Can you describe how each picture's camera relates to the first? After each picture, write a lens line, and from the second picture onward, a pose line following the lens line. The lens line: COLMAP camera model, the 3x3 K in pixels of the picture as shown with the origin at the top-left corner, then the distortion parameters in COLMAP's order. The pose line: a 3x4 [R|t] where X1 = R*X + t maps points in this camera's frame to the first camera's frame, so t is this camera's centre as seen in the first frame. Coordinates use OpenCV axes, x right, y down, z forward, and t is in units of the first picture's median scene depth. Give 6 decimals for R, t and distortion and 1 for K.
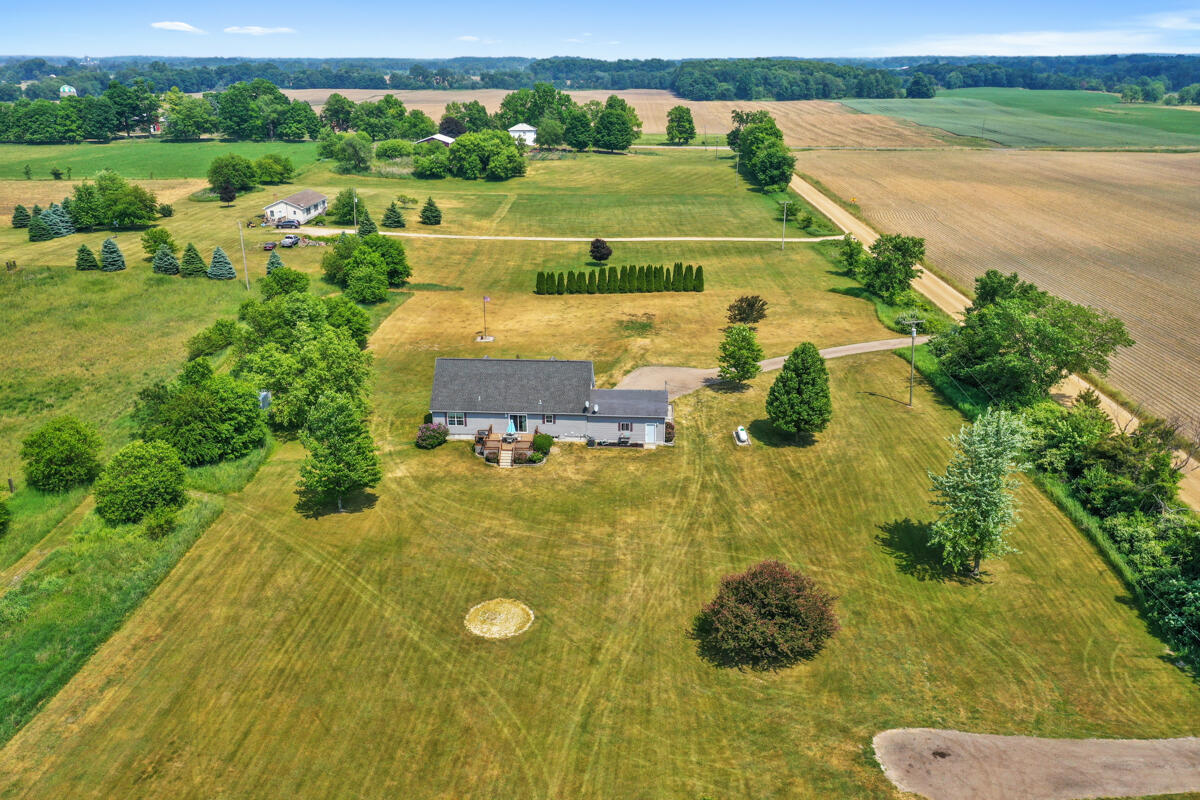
lens RADIAL K [[961.3, 0, 600.3], [0, 961.3, 406.2], [0, 0, 1]] dist [0.009509, 0.012197]
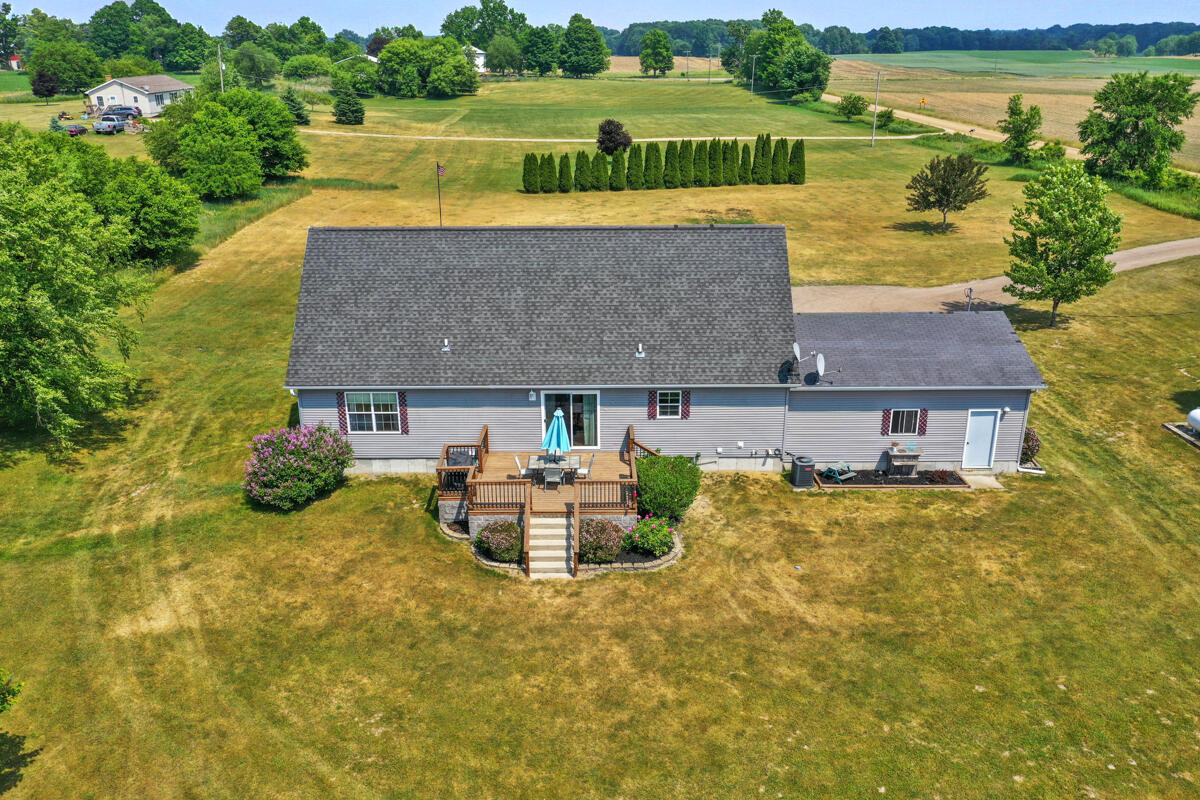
lens RADIAL K [[961.3, 0, 598.2], [0, 961.3, 399.0], [0, 0, 1]] dist [0.009509, 0.012197]
pose [[0.998157, -0.026663, 0.054511, -0.045024], [0.026155, 0.999608, 0.010017, 0.003823], [-0.054757, -0.008573, 0.998463, 0.327679]]
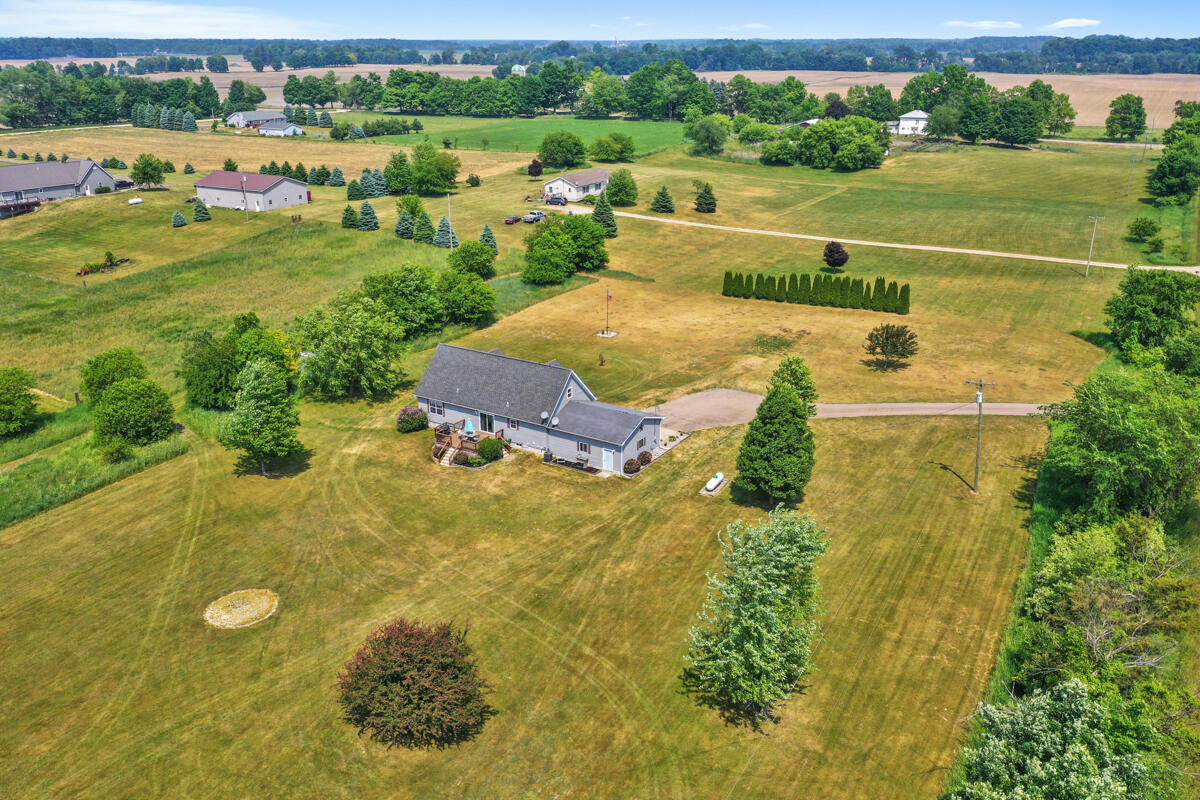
lens RADIAL K [[961.3, 0, 594.4], [0, 961.3, 439.6], [0, 0, 1]] dist [0.009509, 0.012197]
pose [[0.878897, 0.182212, -0.440838, 0.207094], [-0.161426, 0.983254, 0.084573, -0.030582], [0.448866, -0.003168, 0.893593, 0.094403]]
